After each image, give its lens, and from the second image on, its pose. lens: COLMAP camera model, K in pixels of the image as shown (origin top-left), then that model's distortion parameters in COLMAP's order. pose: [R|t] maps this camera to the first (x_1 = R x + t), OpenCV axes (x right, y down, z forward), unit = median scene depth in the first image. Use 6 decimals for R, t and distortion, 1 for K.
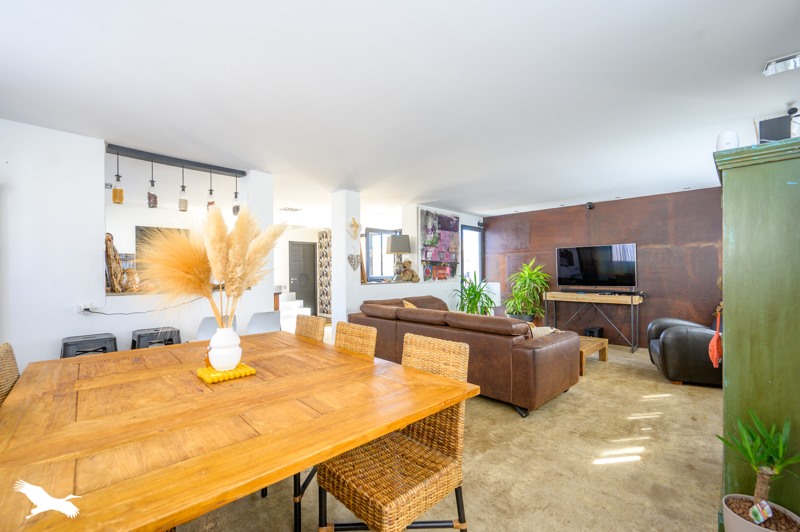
lens RADIAL K [[337.2, 0, 403.4], [0, 337.2, 272.1], [0, 0, 1]] dist [-0.000402, -0.000152]
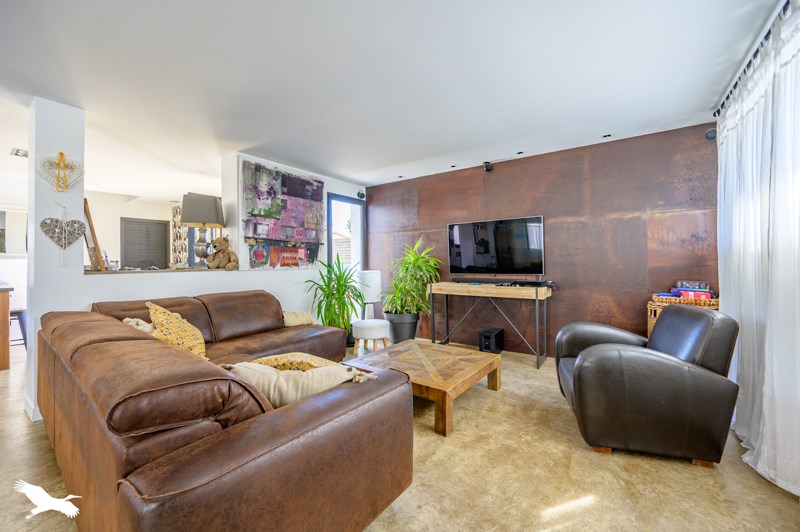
lens RADIAL K [[314.9, 0, 397.6], [0, 314.9, 263.6], [0, 0, 1]] dist [-0.002214, 0.000149]
pose [[0.989535, -0.002100, 0.144276, 0.257203], [0.001833, 0.999996, 0.001985, 0.016151], [-0.144280, -0.001700, 0.989535, 0.341266]]
